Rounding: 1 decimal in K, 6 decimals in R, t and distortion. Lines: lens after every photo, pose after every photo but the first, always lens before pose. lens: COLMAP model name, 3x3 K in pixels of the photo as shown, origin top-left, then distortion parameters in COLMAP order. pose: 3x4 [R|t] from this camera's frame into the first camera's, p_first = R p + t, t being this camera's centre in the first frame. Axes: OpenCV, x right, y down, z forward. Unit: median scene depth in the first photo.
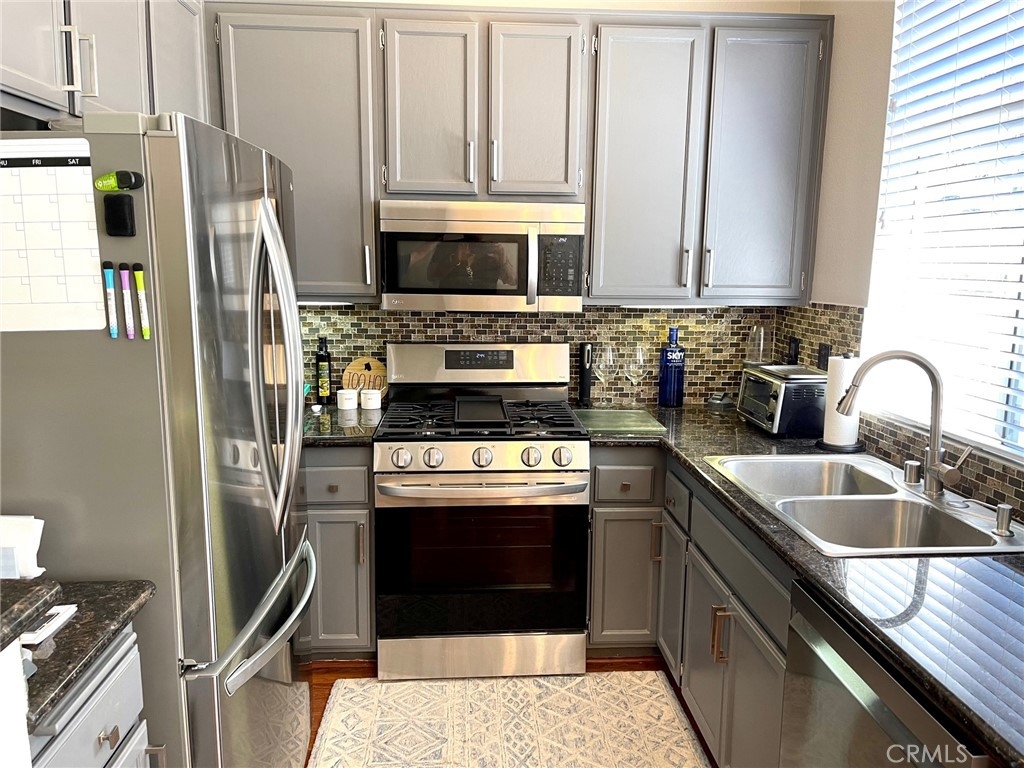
lens RADIAL K [[780.1, 0, 517.9], [0, 780.1, 387.7], [0, 0, 1]] dist [0.052948, -0.070497]
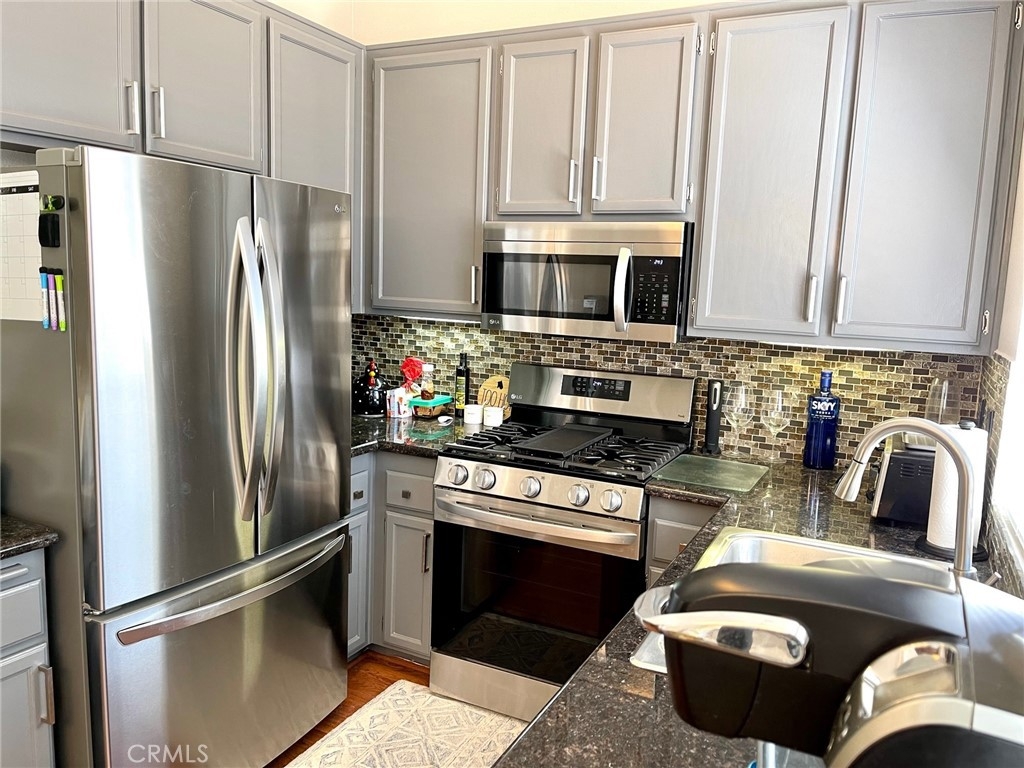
lens RADIAL K [[780.1, 0, 515.1], [0, 780.1, 384.4], [0, 0, 1]] dist [0.052948, -0.070497]
pose [[0.860706, 0.090806, -0.500939, 0.338578], [-0.110428, 0.993838, -0.009580, -0.020261], [0.496982, 0.063563, 0.865430, 0.133169]]
